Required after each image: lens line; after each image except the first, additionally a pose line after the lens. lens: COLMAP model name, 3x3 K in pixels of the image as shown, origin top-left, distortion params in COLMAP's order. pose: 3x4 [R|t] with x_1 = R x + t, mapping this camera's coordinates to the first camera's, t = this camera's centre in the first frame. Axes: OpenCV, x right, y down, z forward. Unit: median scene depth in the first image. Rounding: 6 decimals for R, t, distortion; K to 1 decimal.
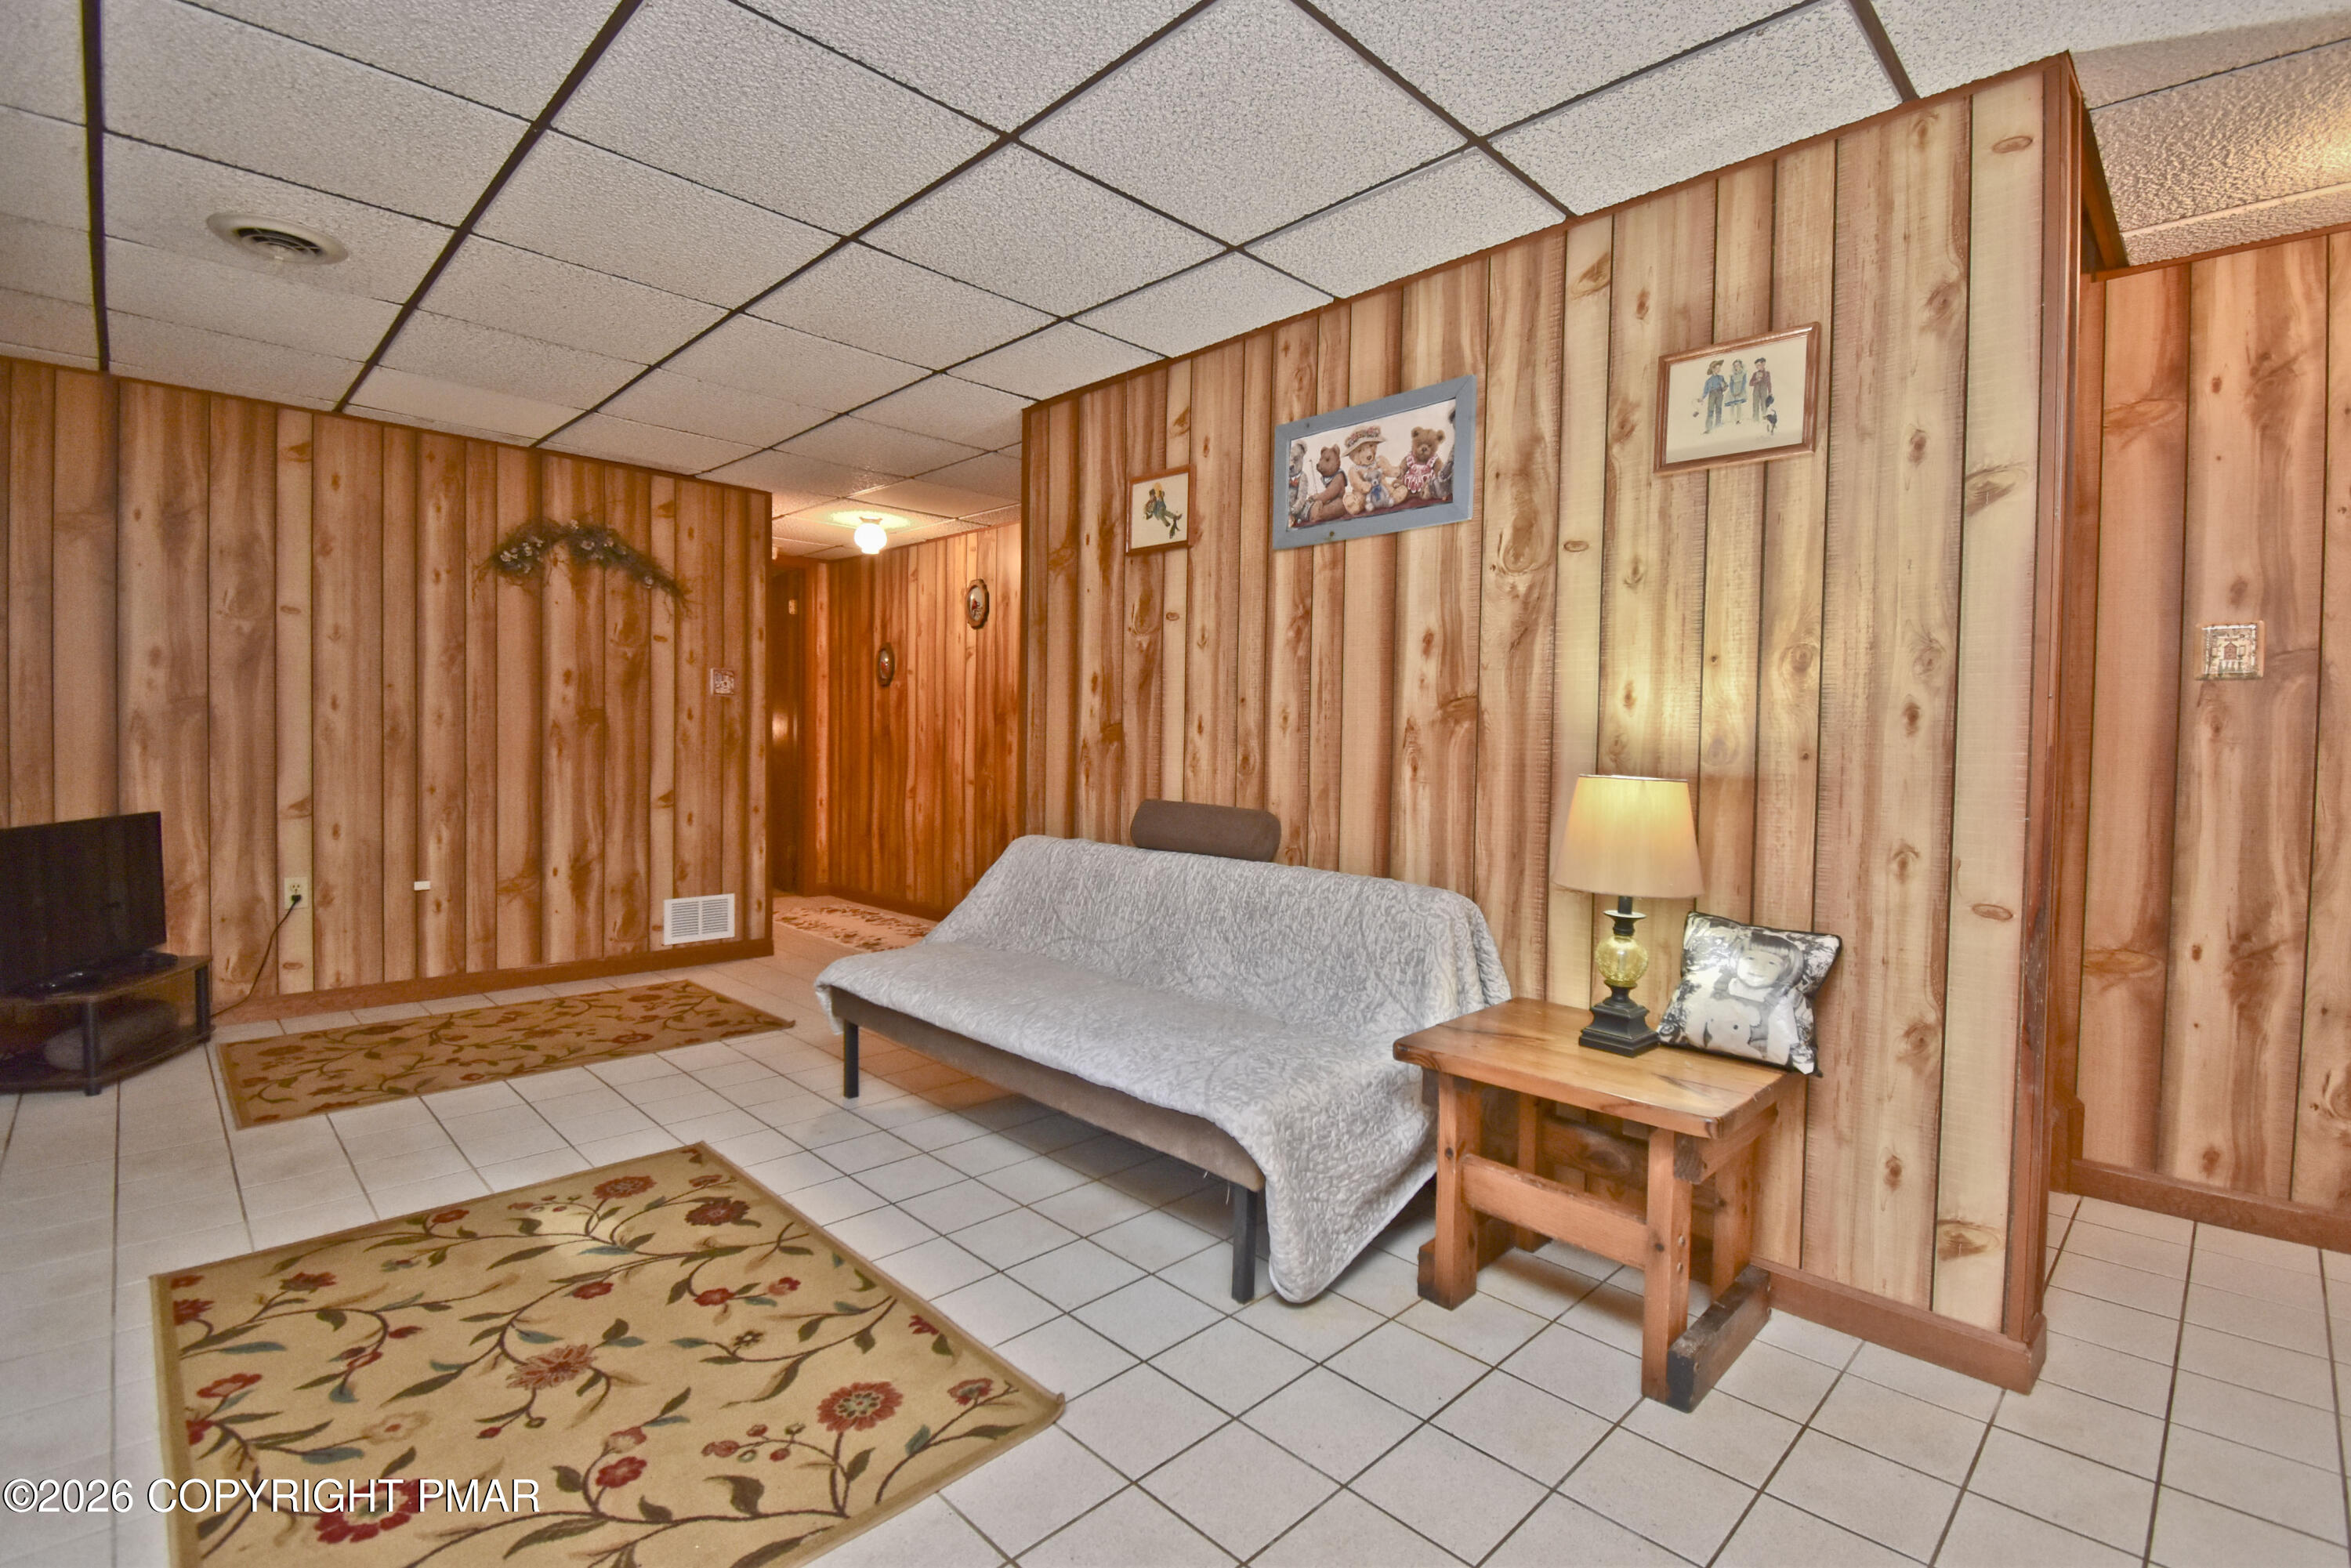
lens RADIAL K [[1062.3, 0, 1165.5], [0, 1062.3, 761.1], [0, 0, 1]] dist [0.033247, -0.029959]
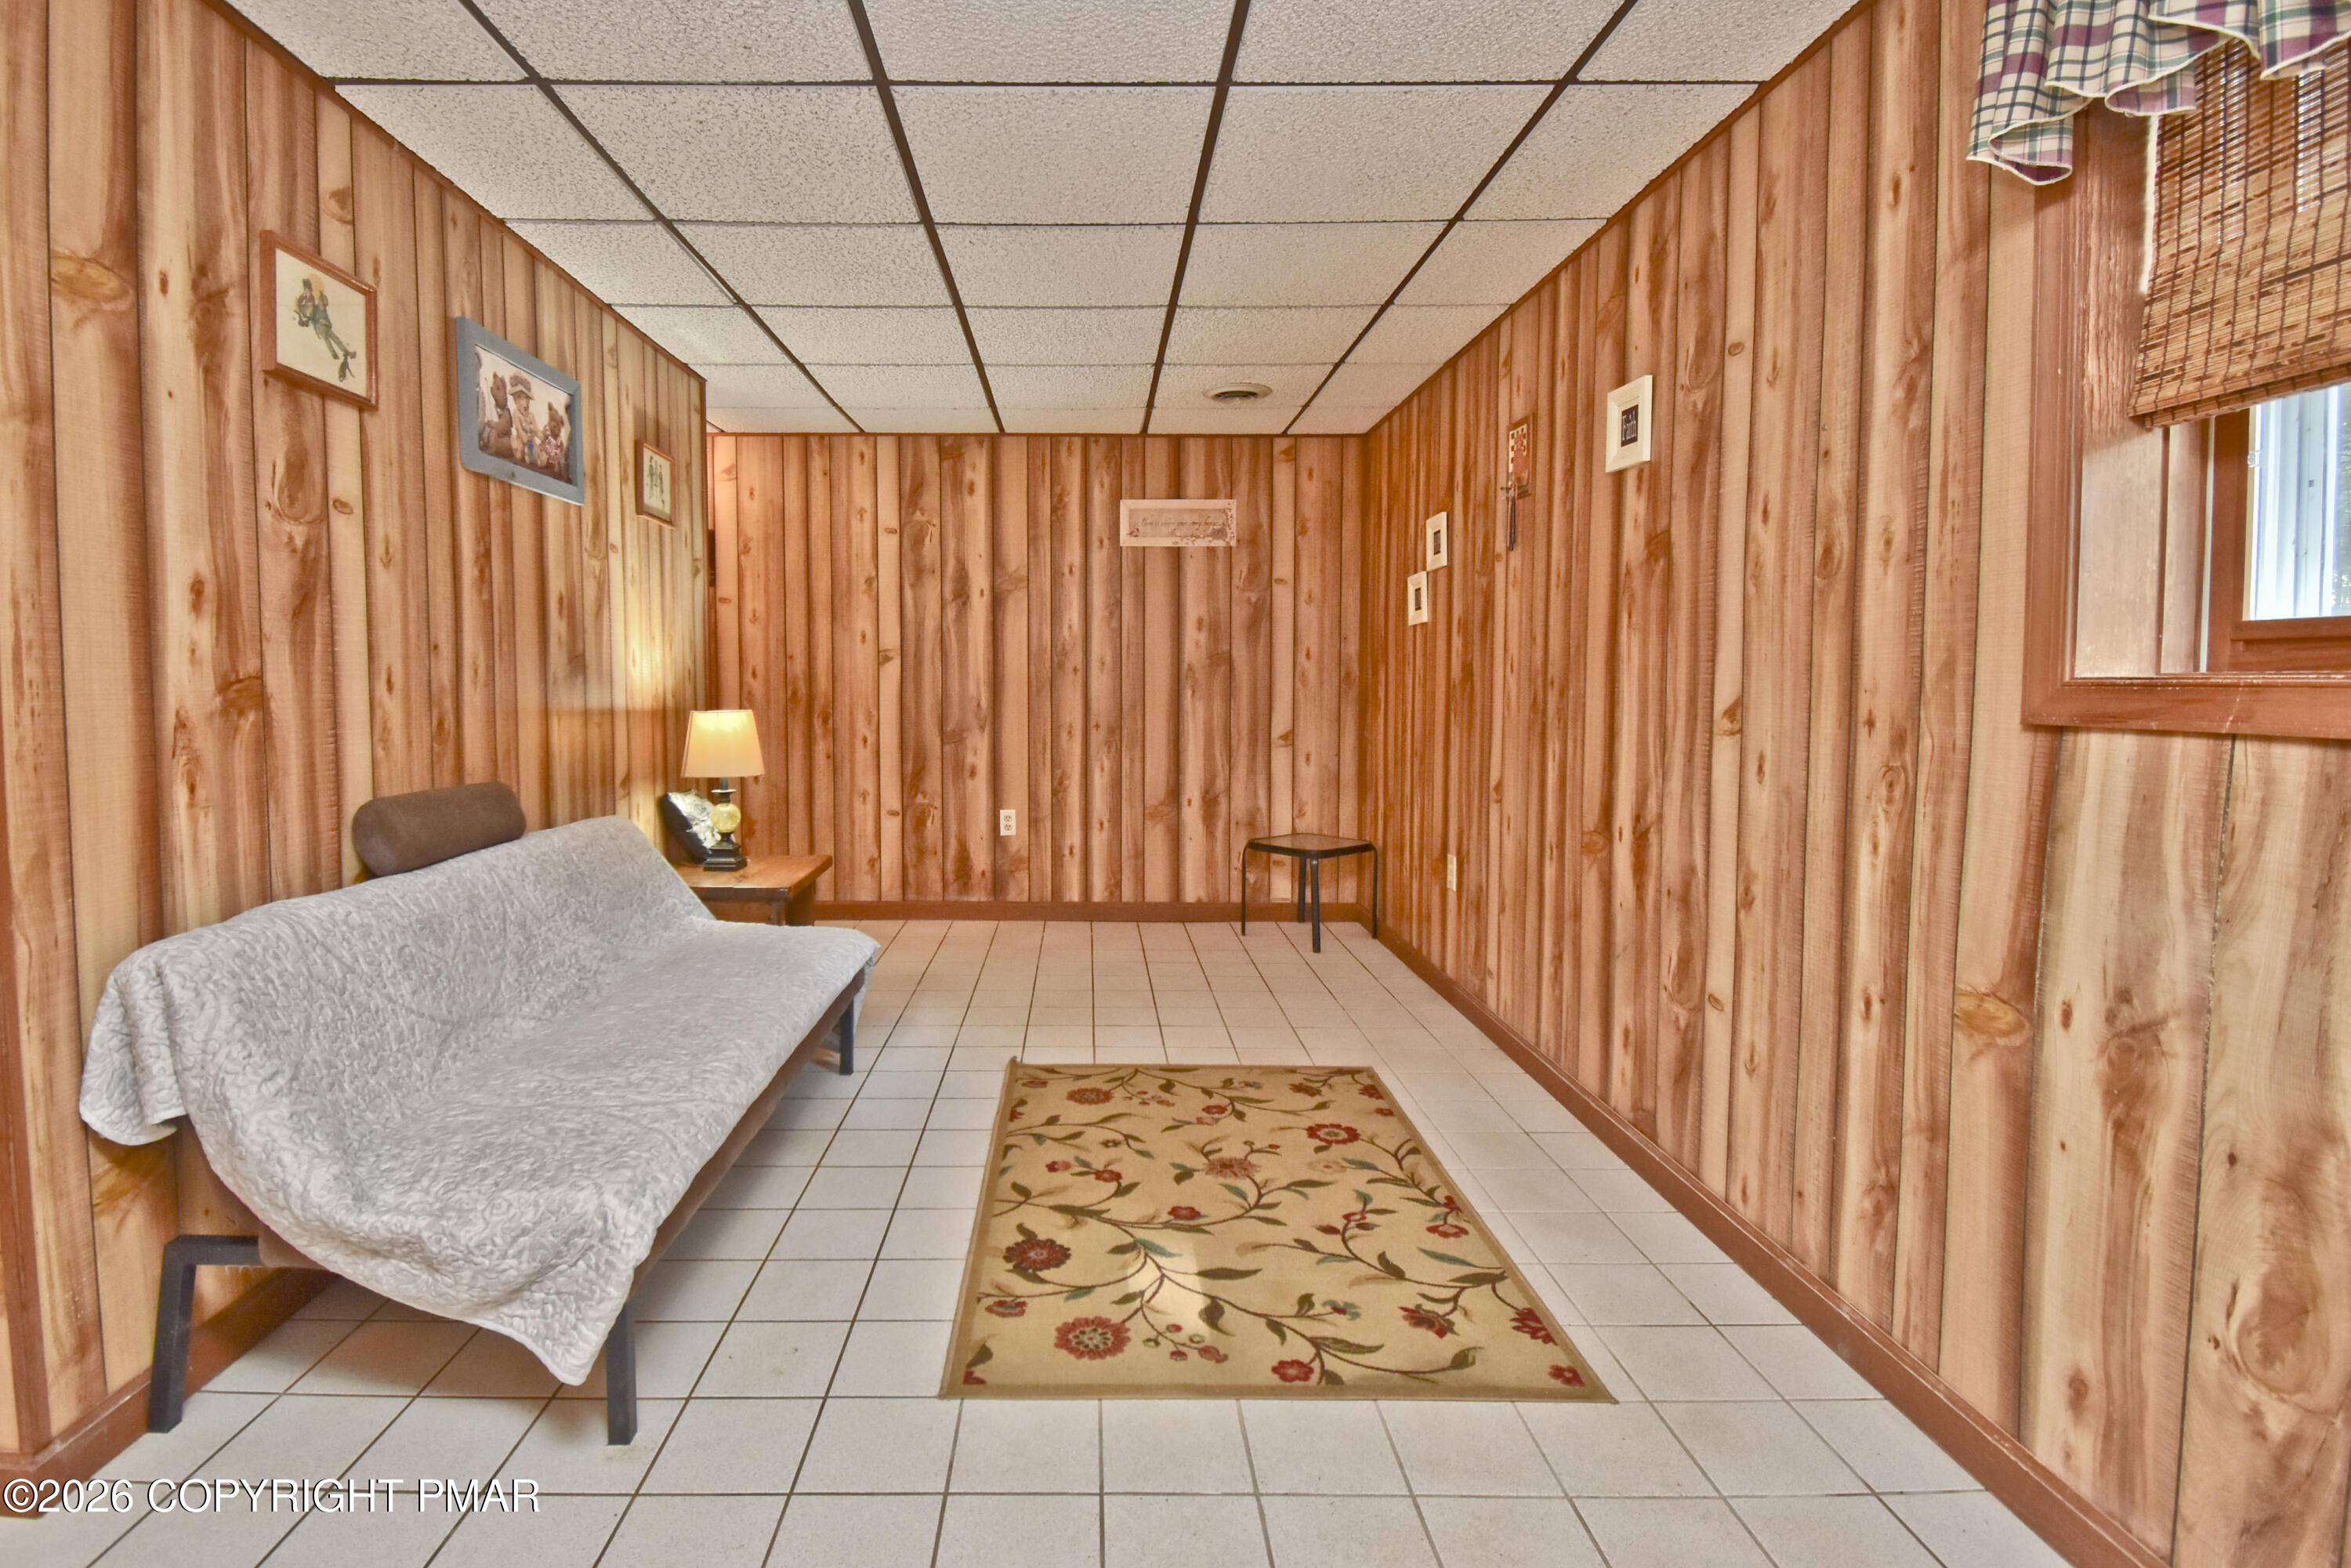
lens RADIAL K [[1062.3, 0, 1165.5], [0, 1062.3, 761.1], [0, 0, 1]] dist [0.033247, -0.029959]
pose [[-0.757664, -0.063852, 0.649514, -1.112346], [0.004545, 0.994662, 0.103084, -0.071384], [-0.652630, 0.081055, -0.753329, 1.668530]]
